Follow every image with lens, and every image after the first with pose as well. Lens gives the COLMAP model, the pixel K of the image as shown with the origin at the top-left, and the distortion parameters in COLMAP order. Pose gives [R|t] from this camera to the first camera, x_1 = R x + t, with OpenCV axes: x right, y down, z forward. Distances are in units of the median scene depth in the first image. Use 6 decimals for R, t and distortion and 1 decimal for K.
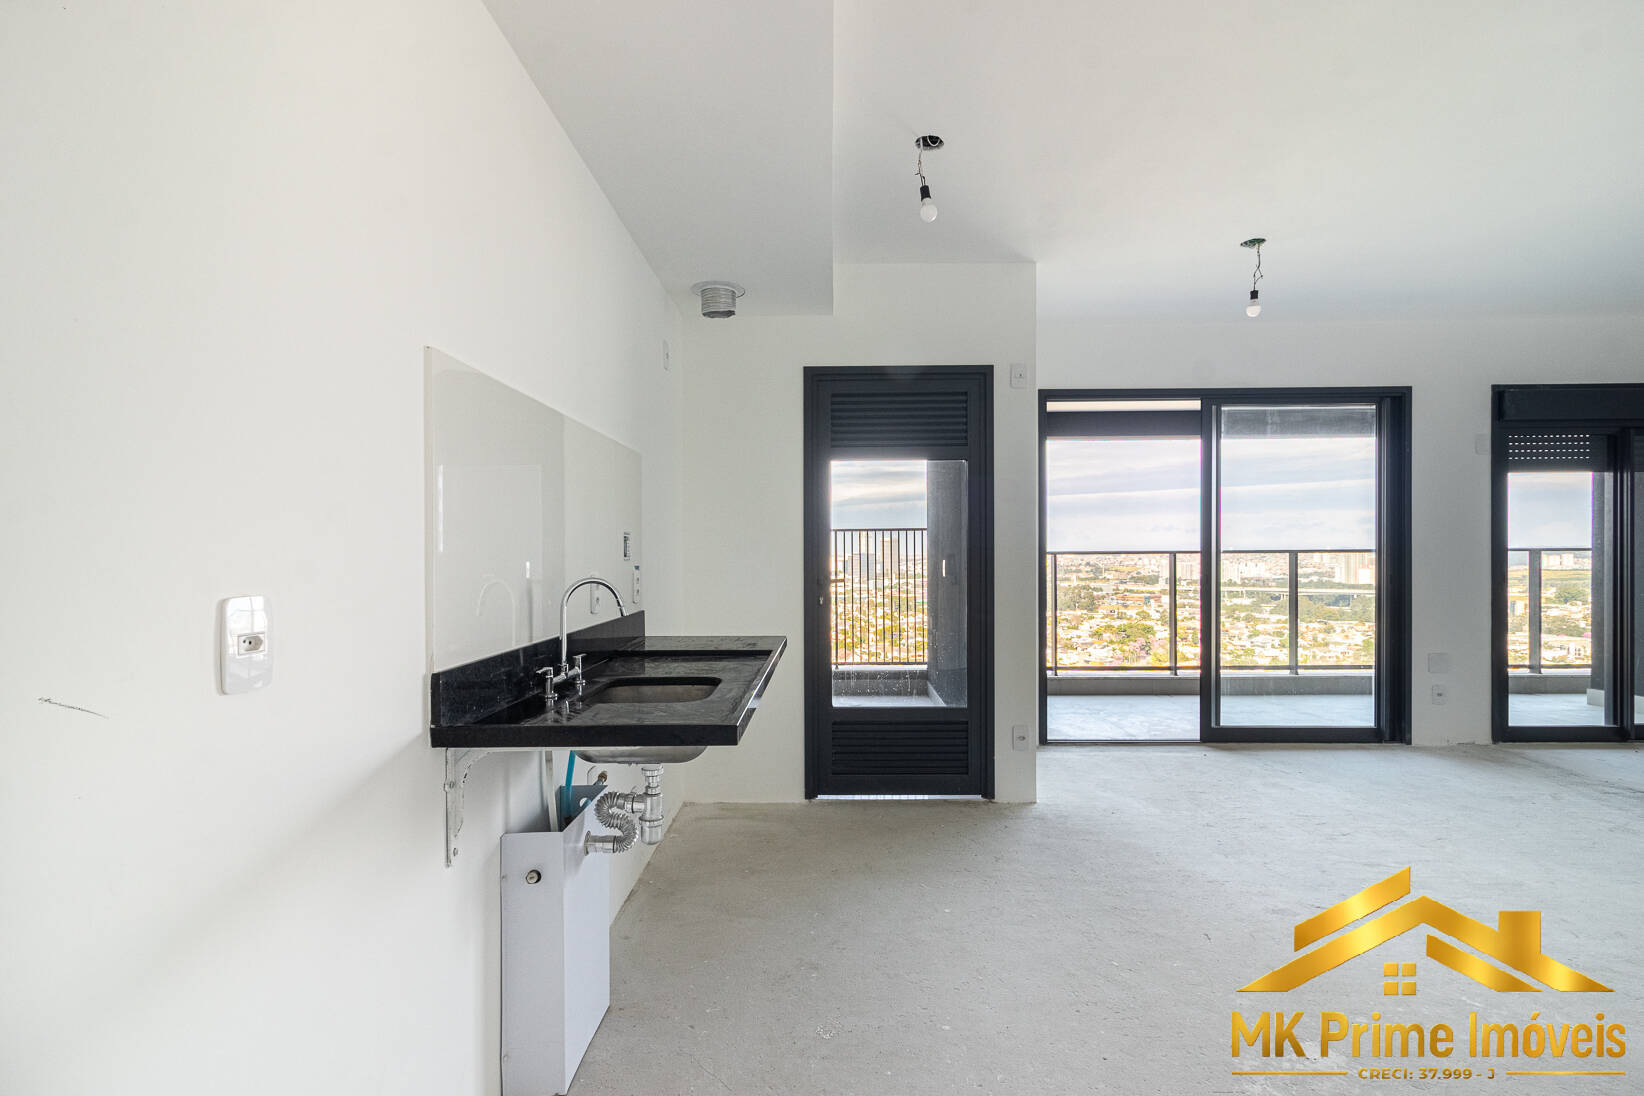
lens RADIAL K [[782.1, 0, 822.0], [0, 782.1, 548.0], [0, 0, 1]] dist [-0.000786, -0.000118]
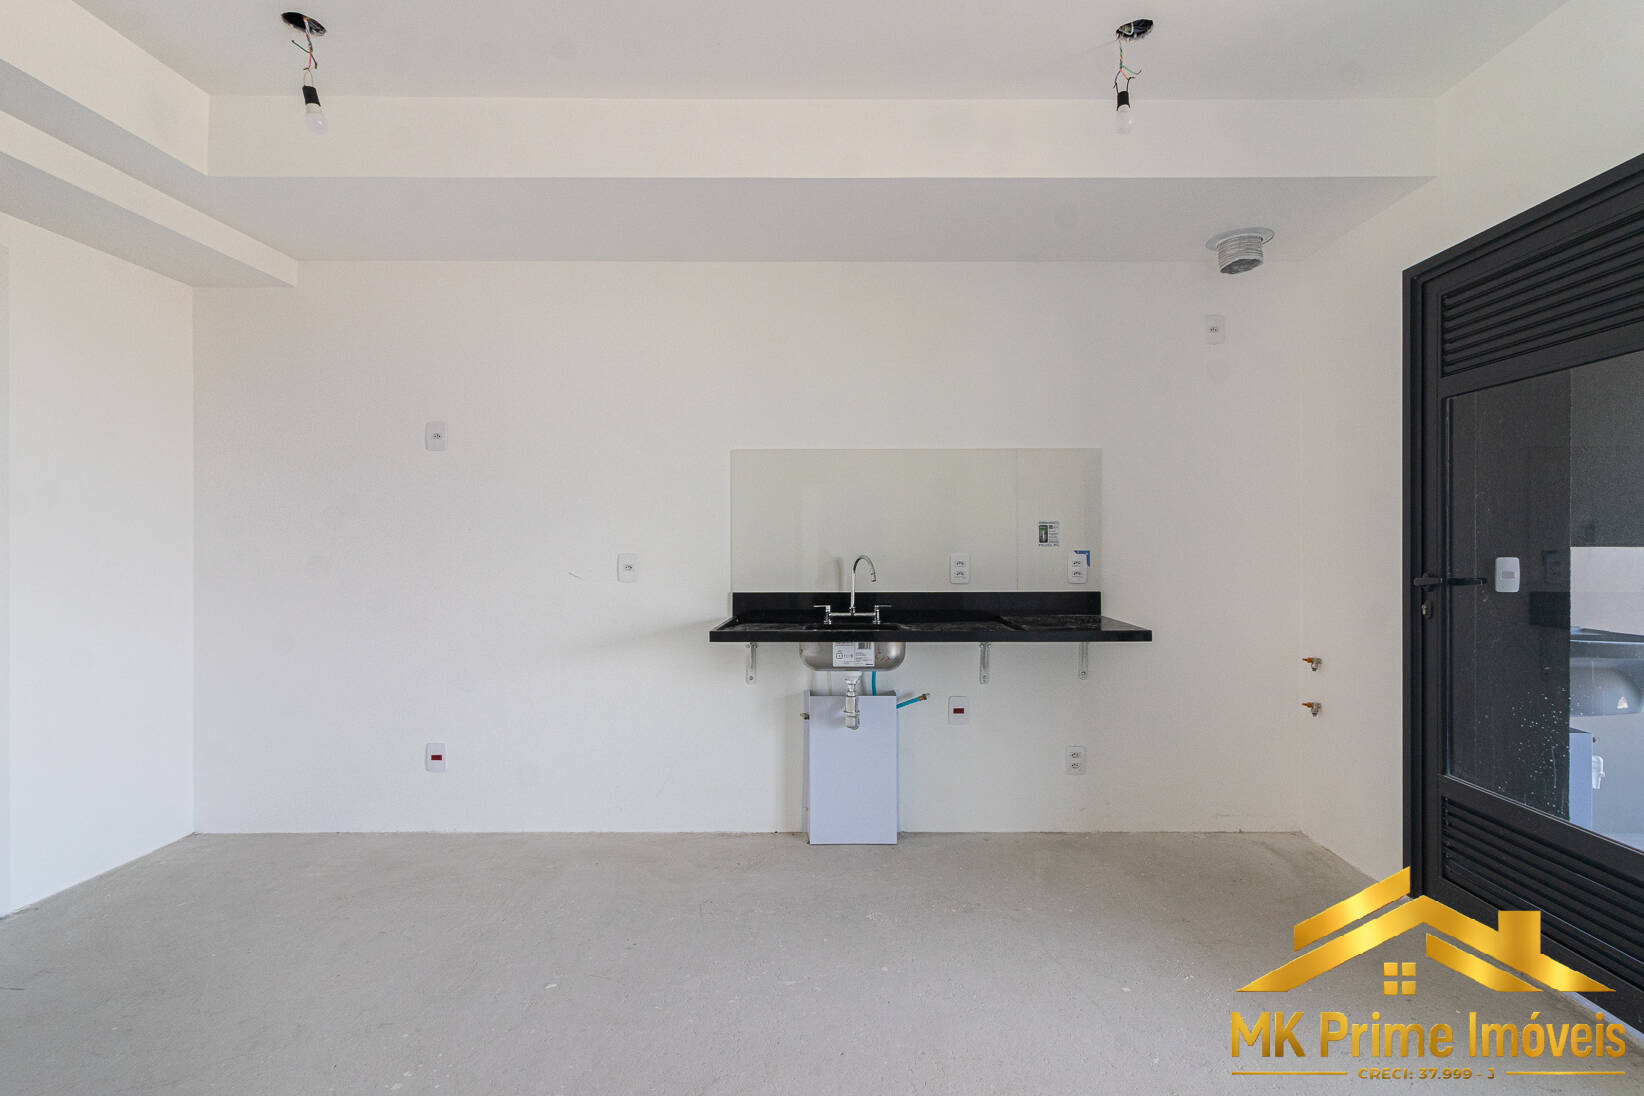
lens RADIAL K [[782.1, 0, 822.0], [0, 782.1, 548.0], [0, 0, 1]] dist [-0.000786, -0.000118]
pose [[0.006598, 0.015010, -0.999866, 0.847847], [0.004698, 0.999876, 0.015041, 0.001100], [0.999967, -0.004797, 0.006526, 0.606631]]
